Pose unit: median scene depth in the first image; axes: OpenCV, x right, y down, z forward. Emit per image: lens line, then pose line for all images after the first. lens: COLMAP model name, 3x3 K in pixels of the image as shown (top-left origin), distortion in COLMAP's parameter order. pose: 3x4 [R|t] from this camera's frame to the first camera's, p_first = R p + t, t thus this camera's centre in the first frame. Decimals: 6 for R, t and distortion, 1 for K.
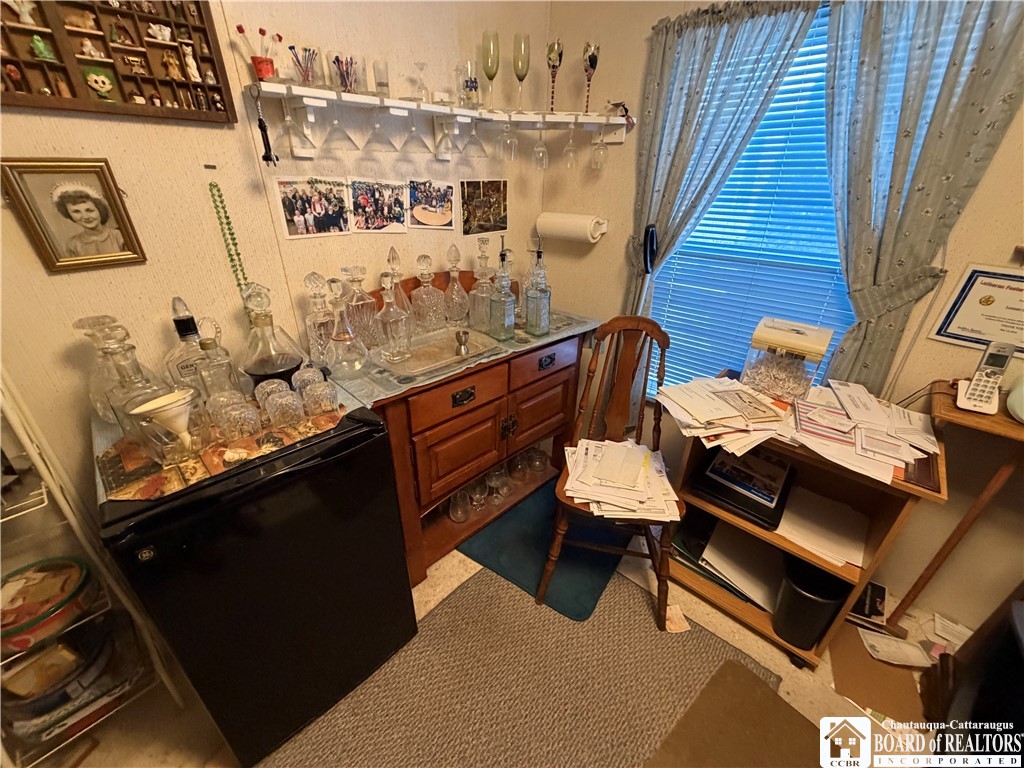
lens RADIAL K [[407.1, 0, 509.6], [0, 407.1, 383.8], [0, 0, 1]] dist [0.000248, -0.000144]
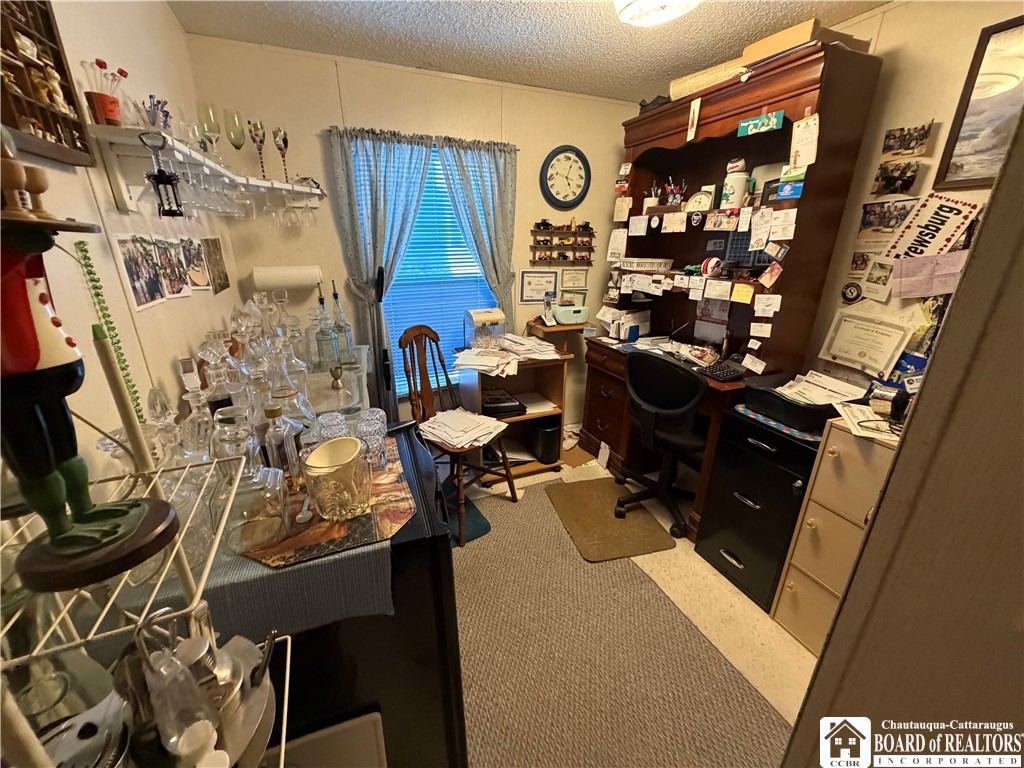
lens RADIAL K [[407.1, 0, 509.6], [0, 407.1, 383.8], [0, 0, 1]] dist [0.000248, -0.000144]
pose [[0.413707, -0.318046, 0.853049, -0.928604], [0.418856, 0.898432, 0.131832, -0.037692], [-0.808335, 0.302765, 0.504903, 0.082424]]
